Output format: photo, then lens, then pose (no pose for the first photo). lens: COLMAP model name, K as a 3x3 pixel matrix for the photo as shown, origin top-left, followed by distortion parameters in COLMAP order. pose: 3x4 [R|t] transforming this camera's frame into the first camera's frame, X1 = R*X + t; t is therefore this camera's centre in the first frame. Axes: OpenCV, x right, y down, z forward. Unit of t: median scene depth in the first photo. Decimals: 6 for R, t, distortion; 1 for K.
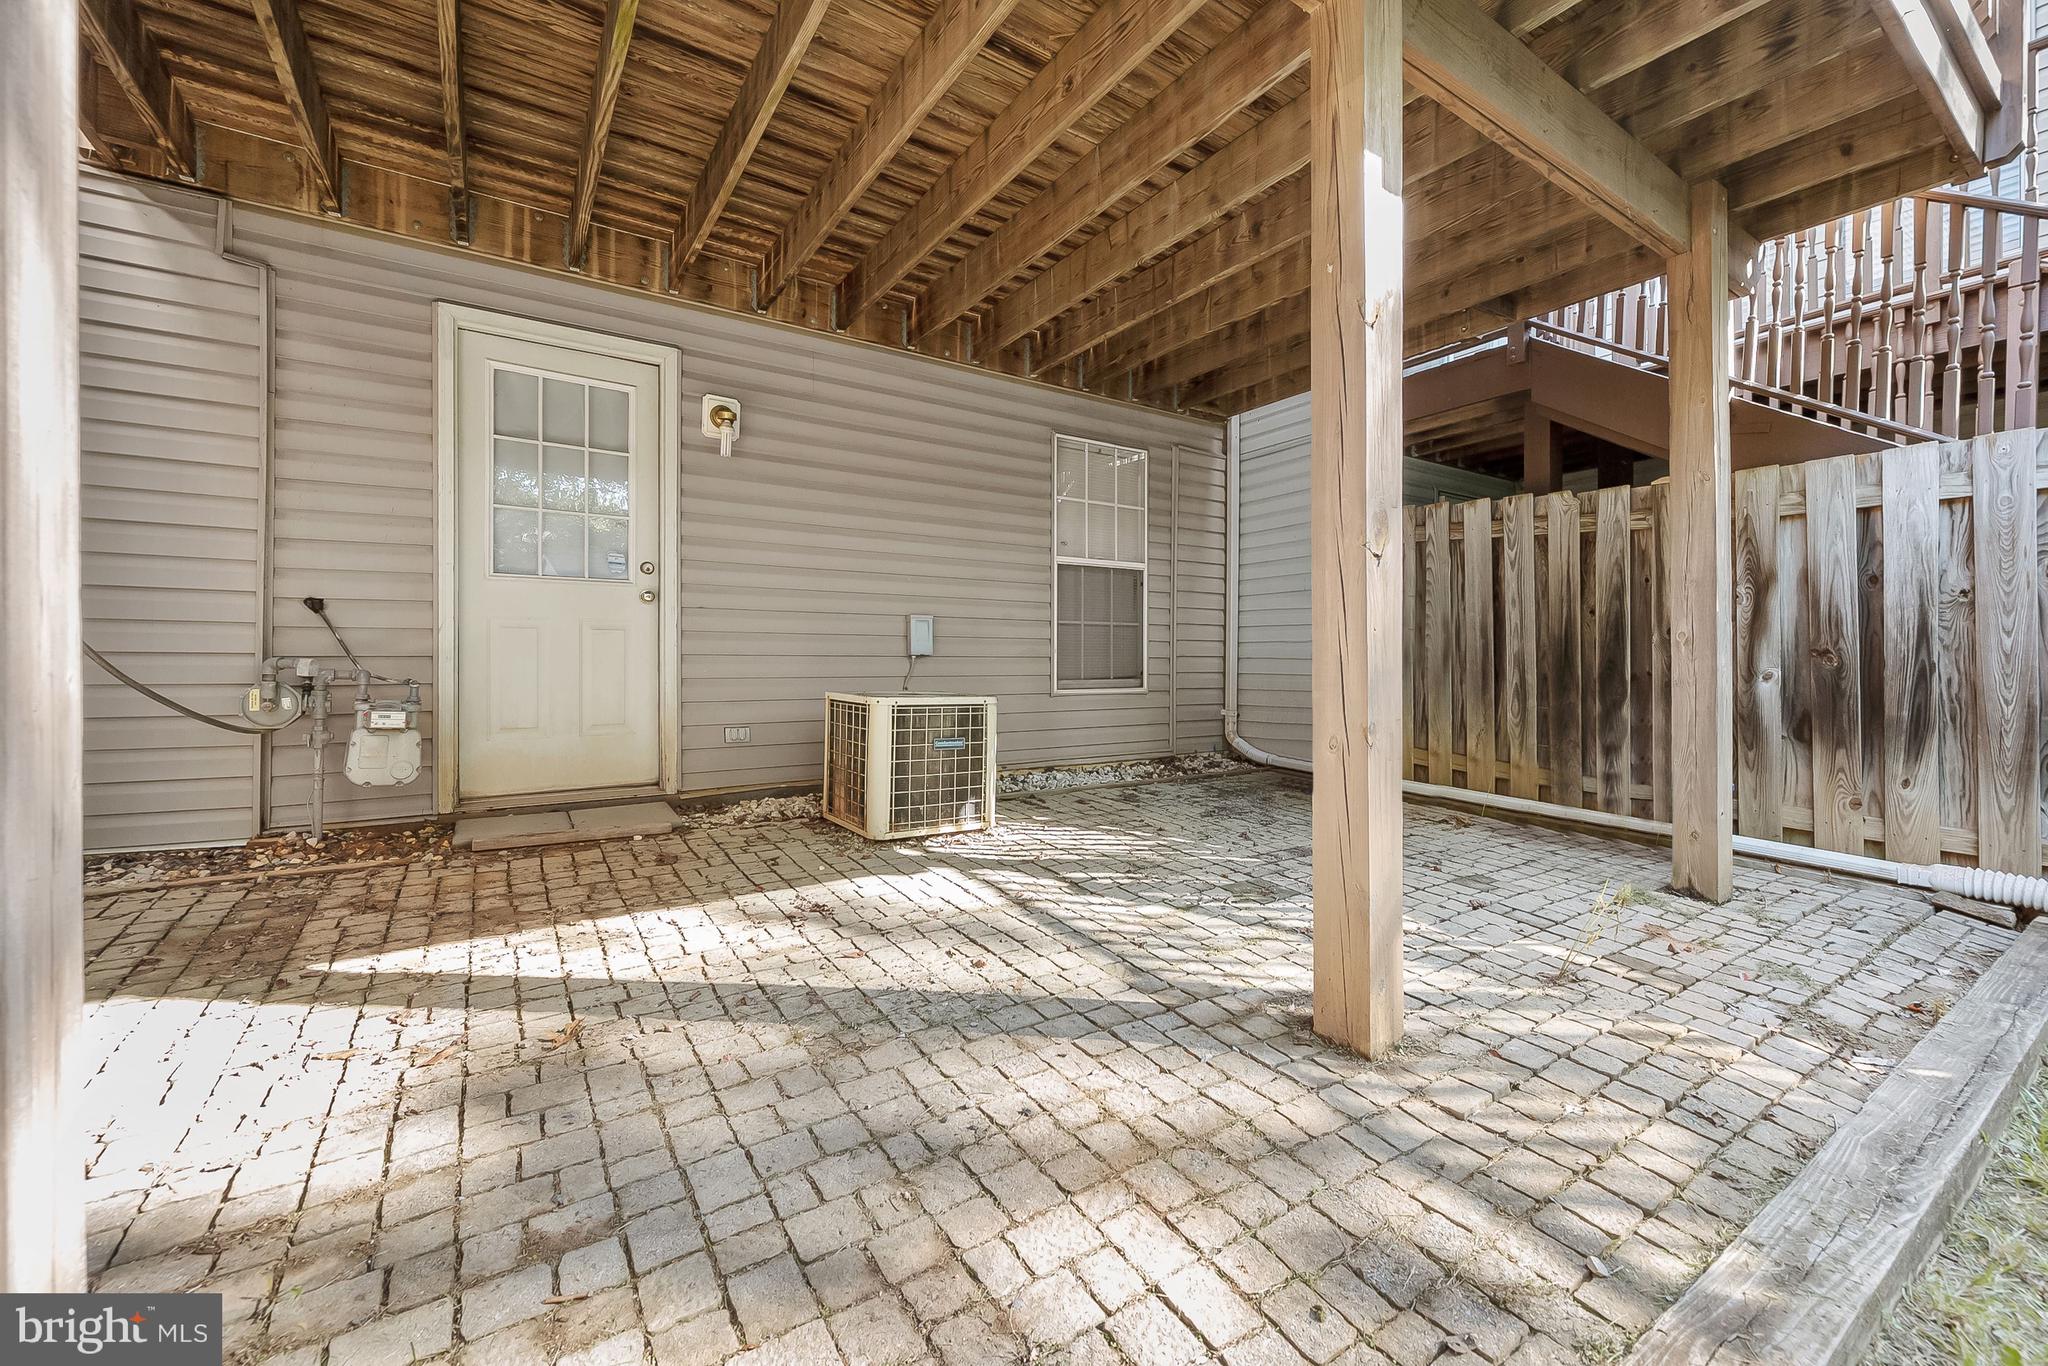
lens RADIAL K [[807.1, 0, 1015.0], [0, 807.1, 663.2], [0, 0, 1]] dist [-0.000113, 0.000030]
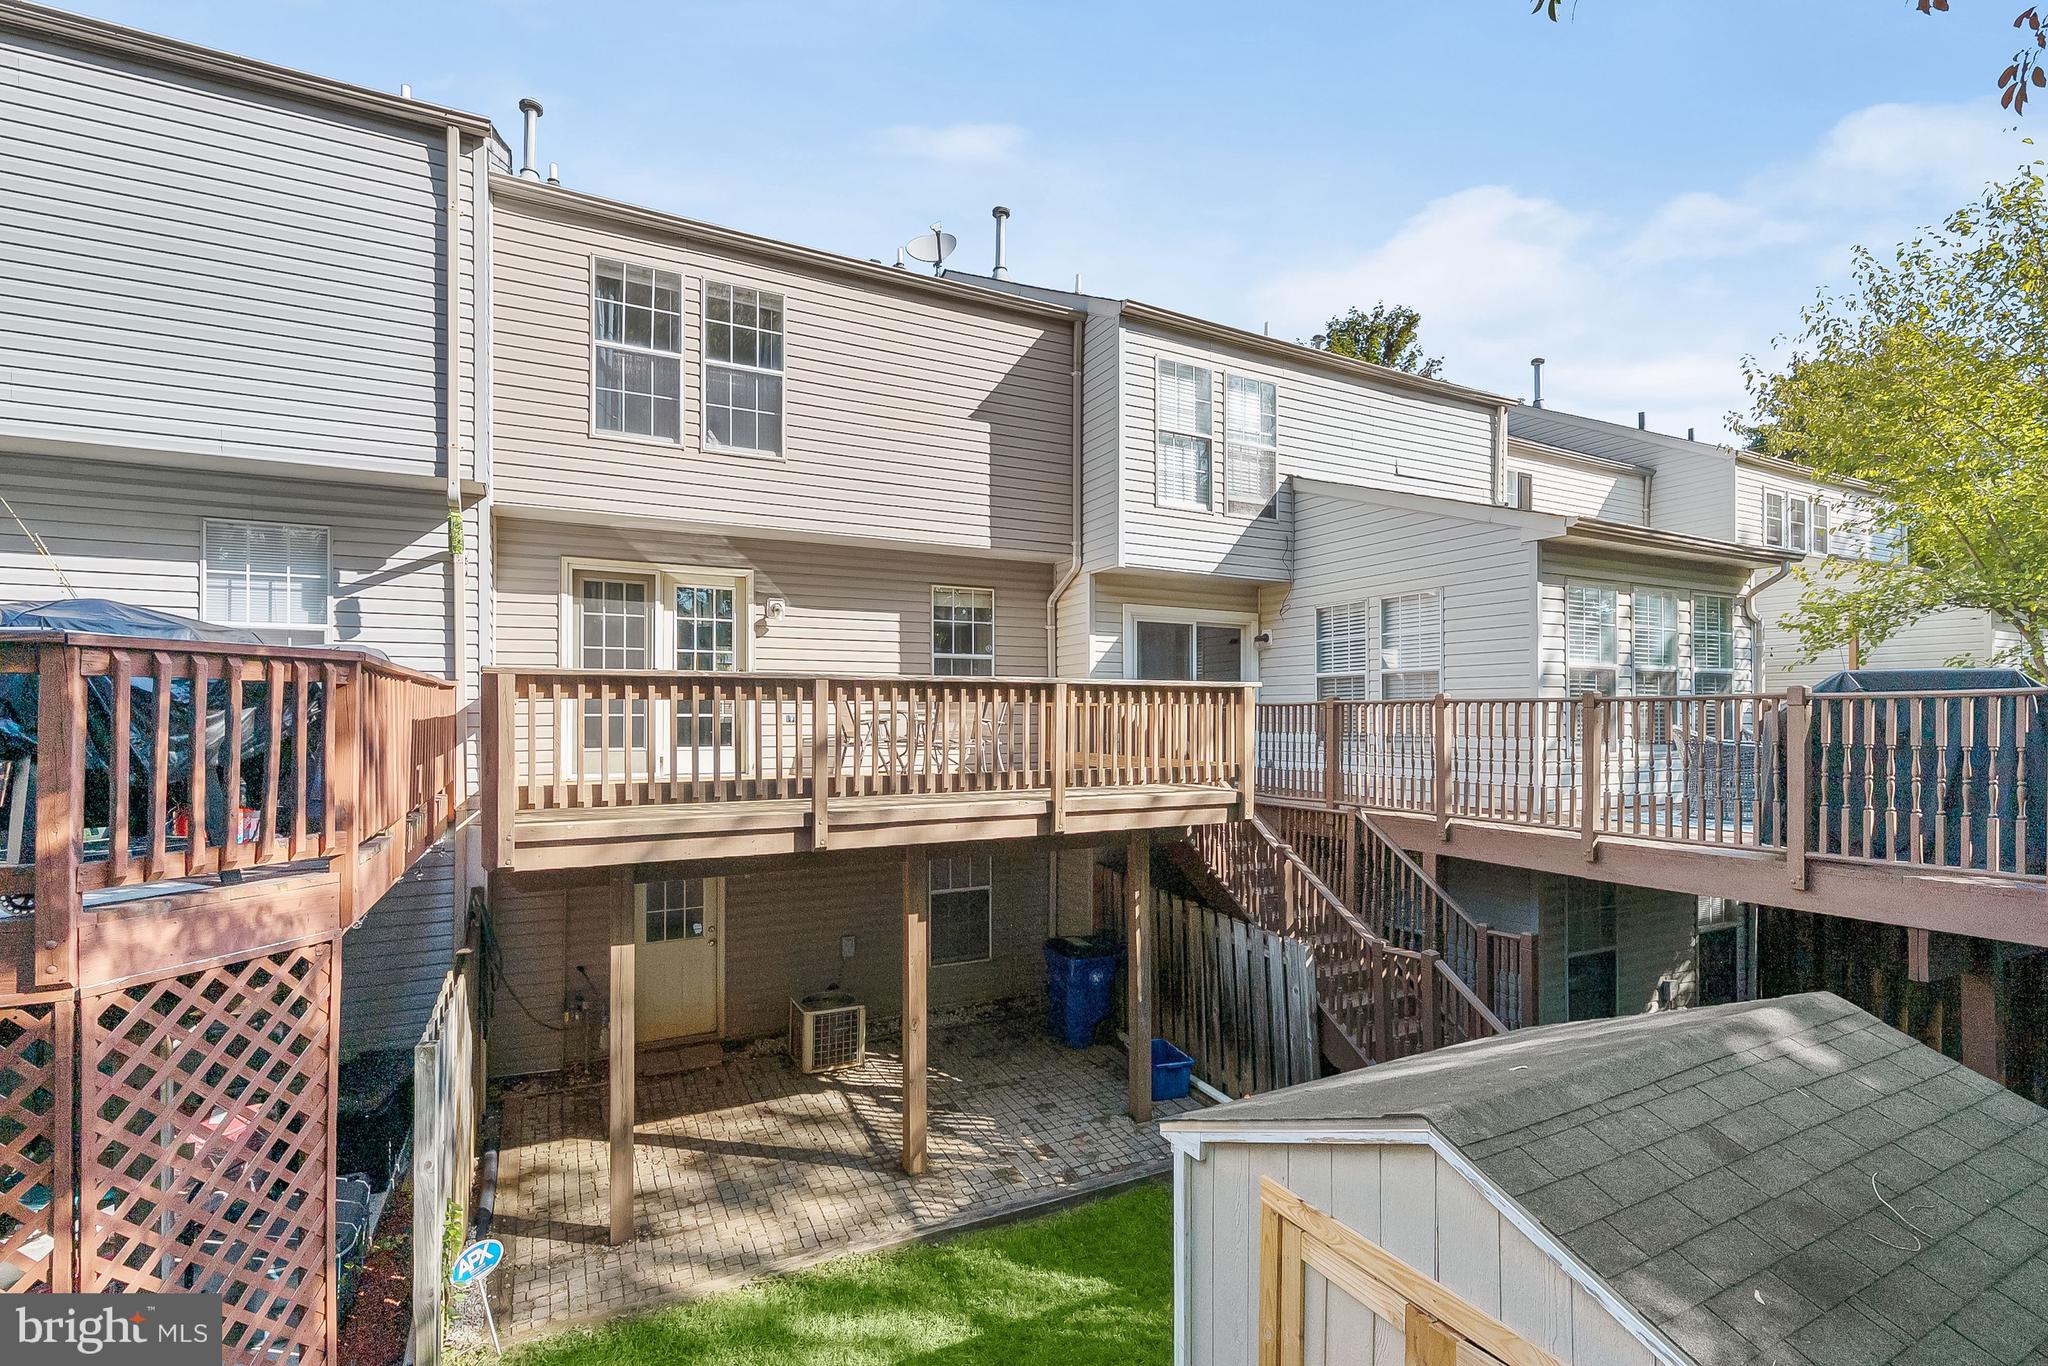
lens RADIAL K [[946.1, 0, 1023.5], [0, 946.1, 693.9], [0, 0, 1]] dist [-0.002146, -0.000222]
pose [[0.994648, -0.001020, -0.103314, 0.721421], [-0.000926, 0.999823, -0.018786, -0.810434], [0.103315, 0.018781, 0.994471, -1.636716]]
